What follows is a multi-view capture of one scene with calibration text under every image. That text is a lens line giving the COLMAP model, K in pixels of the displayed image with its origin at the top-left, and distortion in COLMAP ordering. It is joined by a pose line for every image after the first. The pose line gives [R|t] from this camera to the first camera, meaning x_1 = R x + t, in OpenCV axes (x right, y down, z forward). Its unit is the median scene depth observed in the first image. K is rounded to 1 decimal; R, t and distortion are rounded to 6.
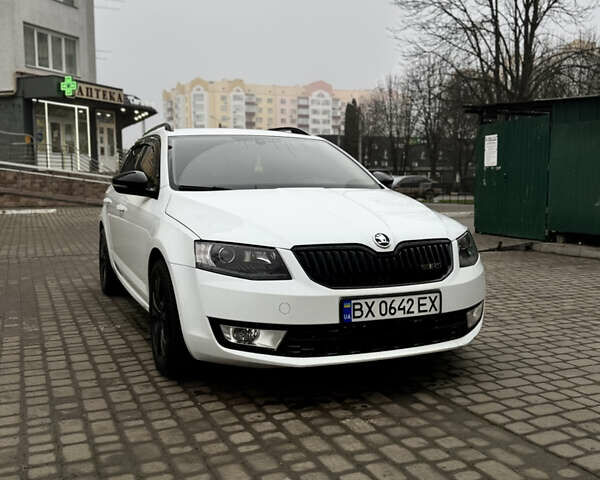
lens RADIAL K [[639.4, 0, 300.0], [0, 639.4, 240.0], [0, 0, 1]] dist [0.192314, -0.444253]
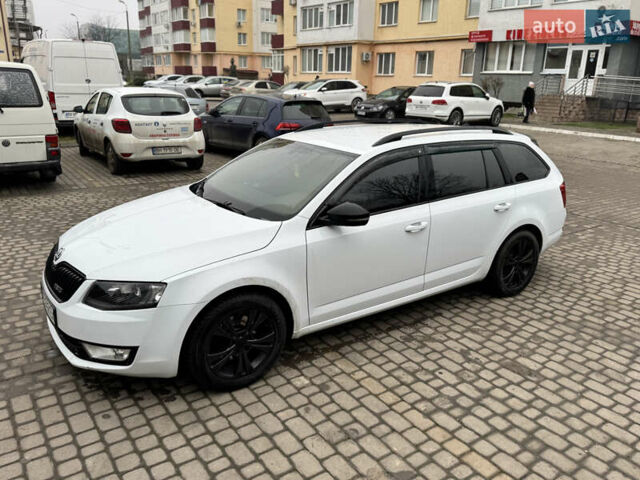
lens RADIAL K [[510.6, 0, 322.2], [0, 510.6, 242.0], [0, 0, 1]] dist [0.067200, -0.106275]
pose [[0.197917, 0.304843, -0.931611, 0.949556], [-0.115506, 0.951043, 0.286662, -0.304386], [0.973389, 0.050871, 0.223439, 1.011398]]
